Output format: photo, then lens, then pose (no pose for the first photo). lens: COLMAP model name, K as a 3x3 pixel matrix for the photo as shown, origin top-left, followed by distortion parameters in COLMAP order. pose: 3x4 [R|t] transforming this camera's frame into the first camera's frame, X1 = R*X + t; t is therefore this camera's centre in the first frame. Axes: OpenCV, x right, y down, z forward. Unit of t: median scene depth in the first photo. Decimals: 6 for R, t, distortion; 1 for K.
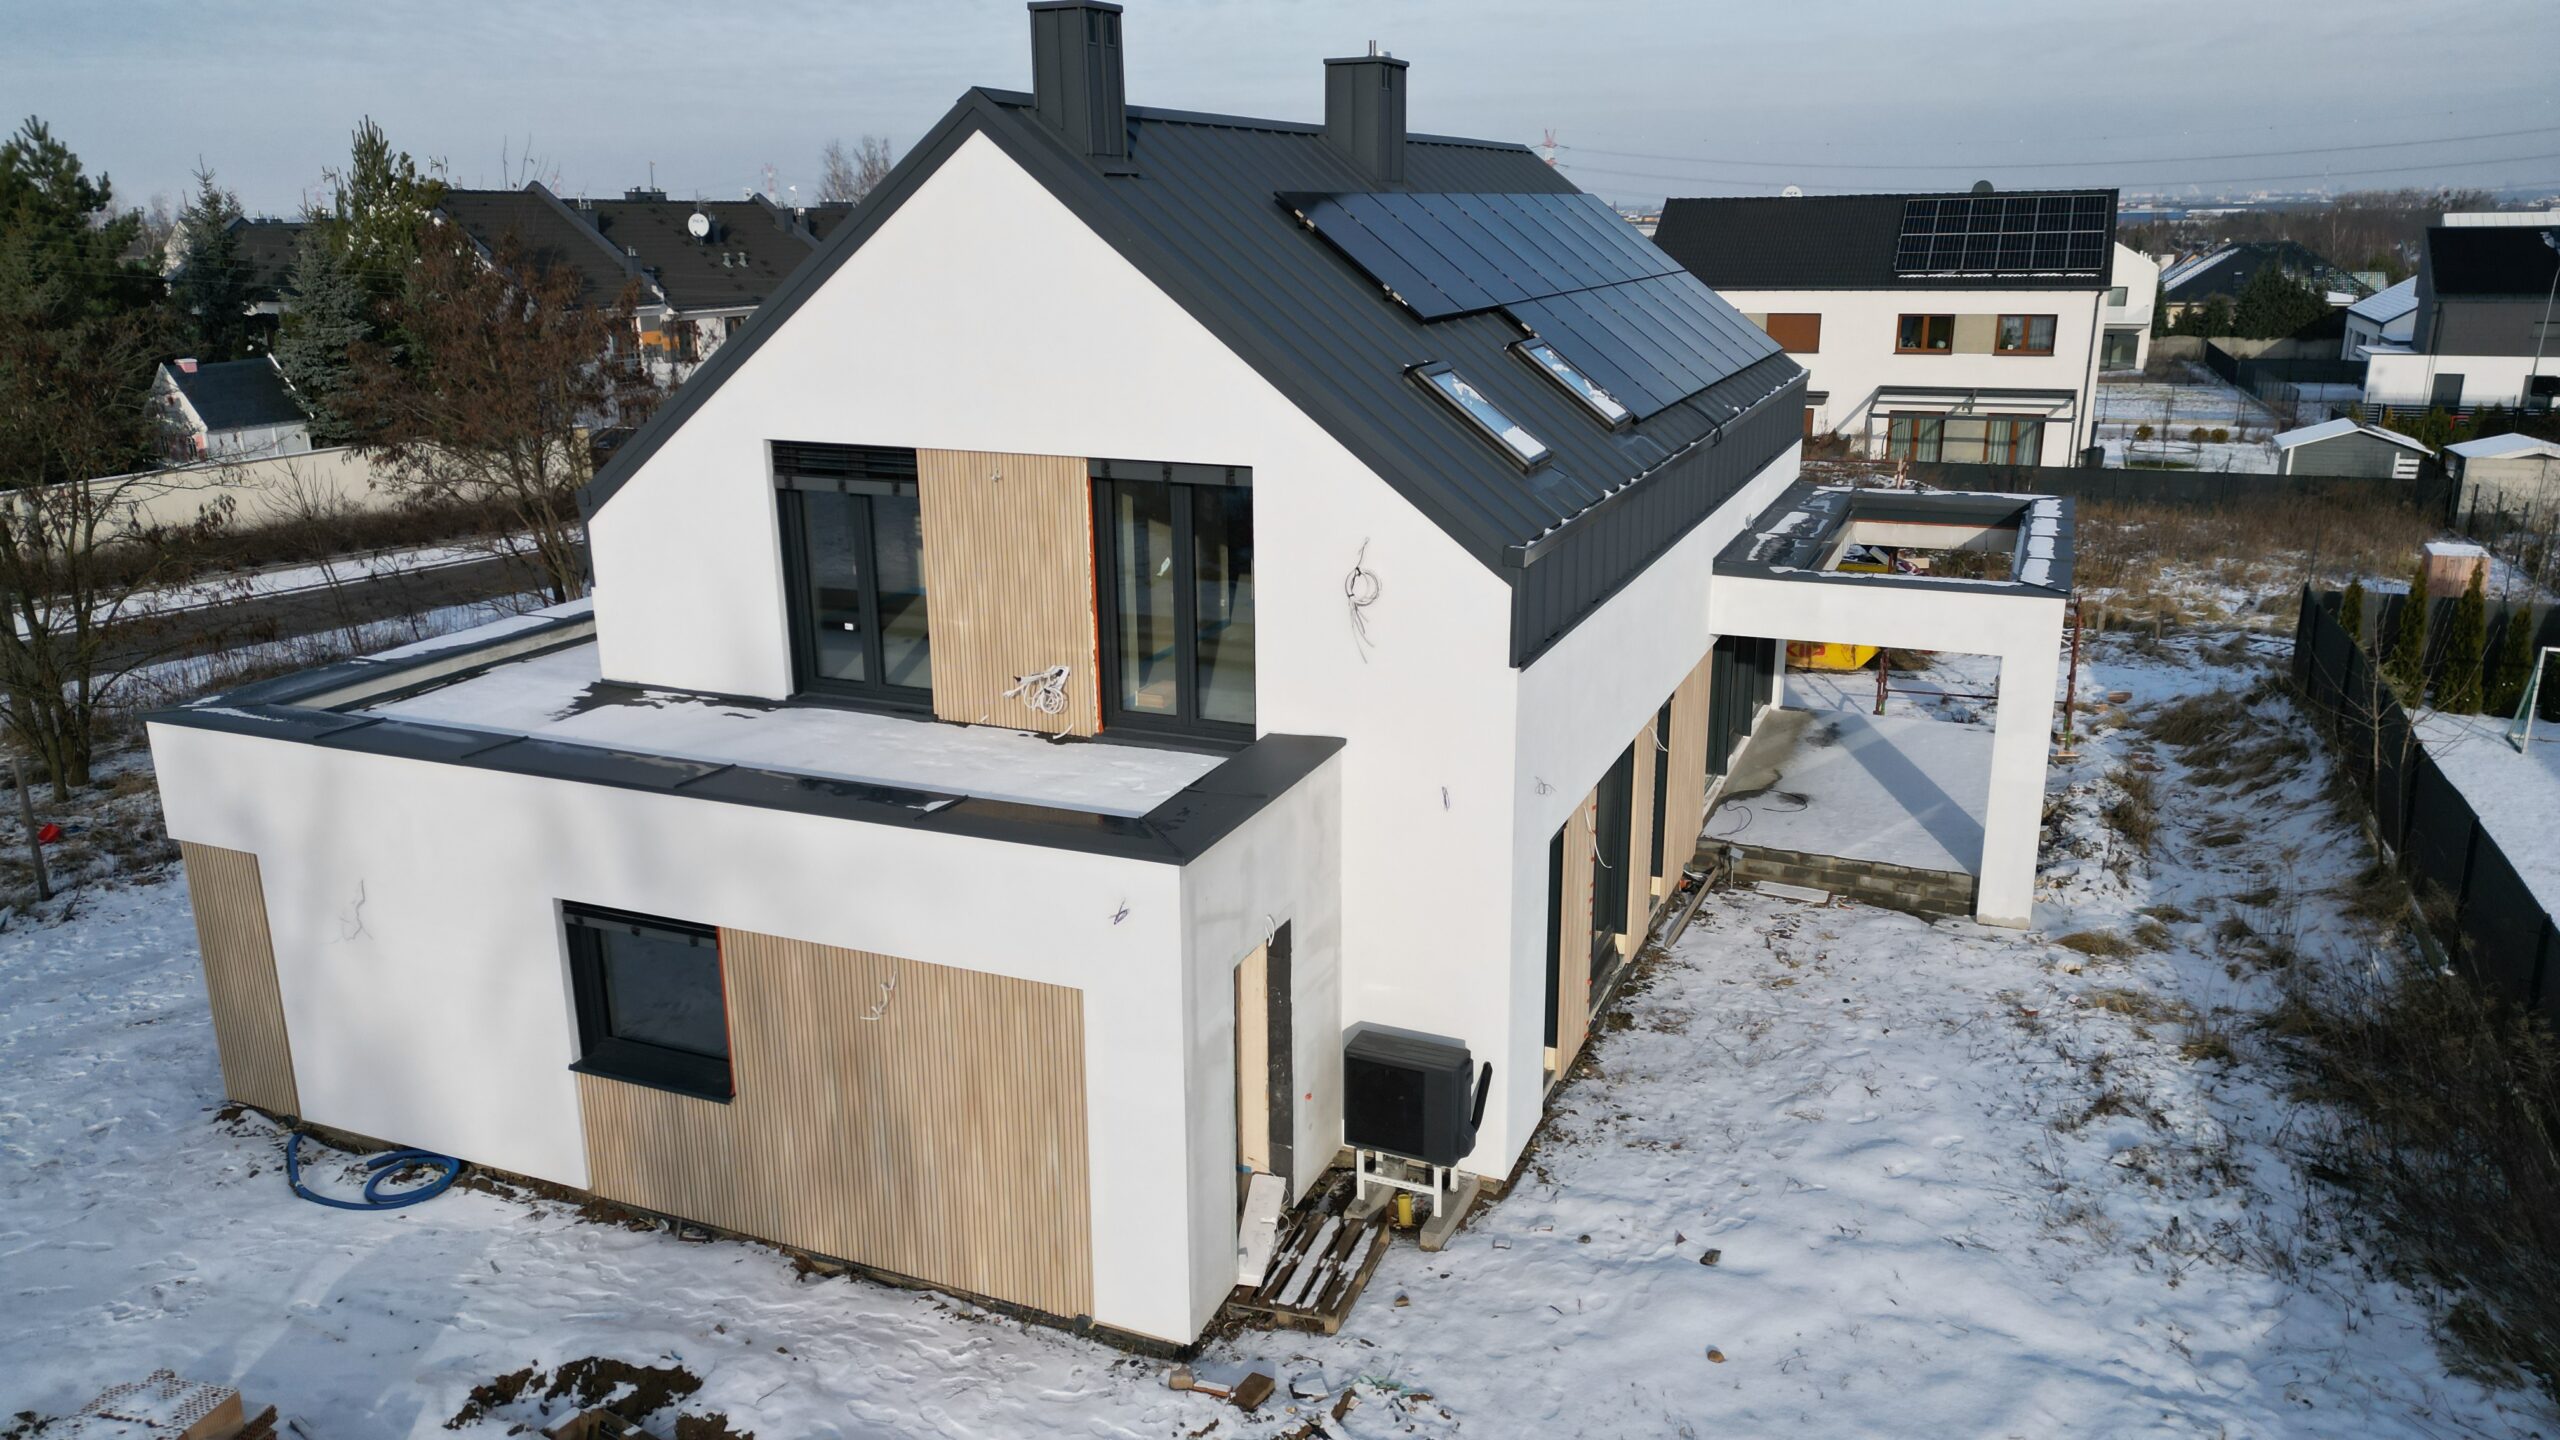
lens RADIAL K [[1779.2, 0, 1266.5], [0, 1779.2, 715.7], [0, 0, 1]] dist [0.059588, -0.037050]
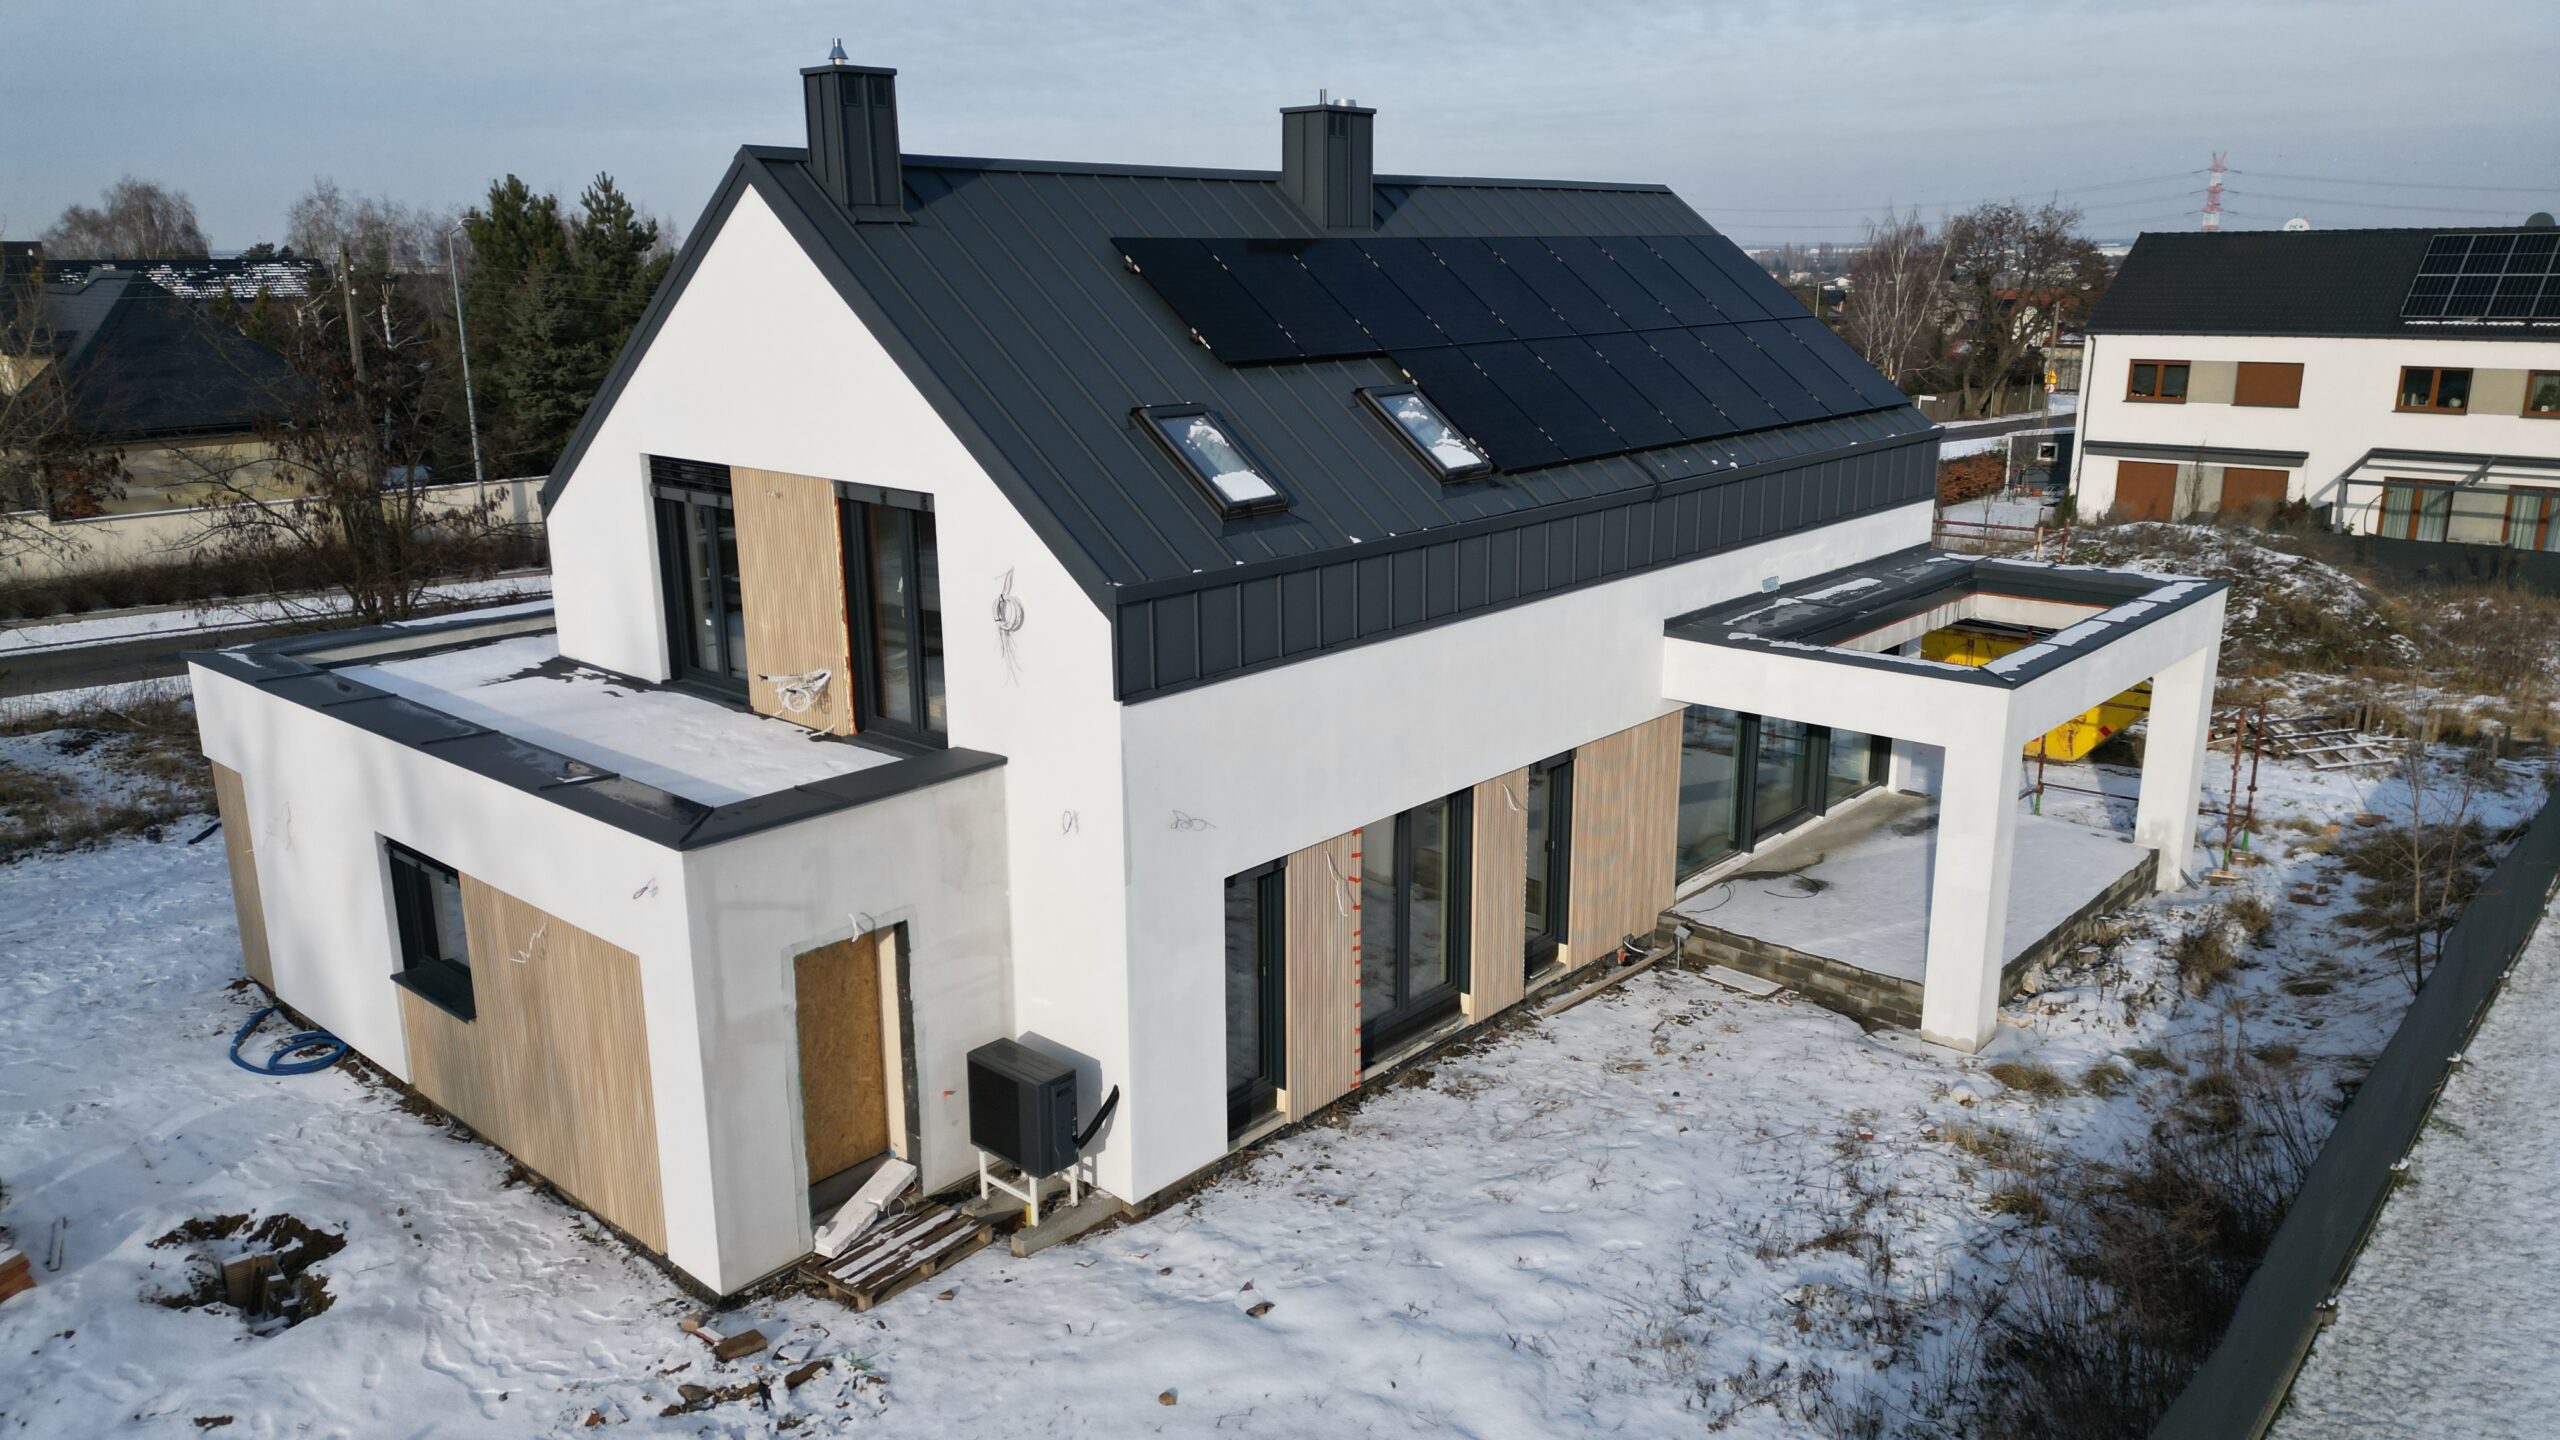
lens RADIAL K [[1779.2, 0, 1269.7], [0, 1779.2, 707.4], [0, 0, 1]] dist [0.059588, -0.037050]
pose [[0.948244, 0.081916, -0.306794, 0.471447], [-0.088717, 0.996023, -0.008265, -0.019587], [0.304897, 0.035055, 0.951740, 0.042035]]
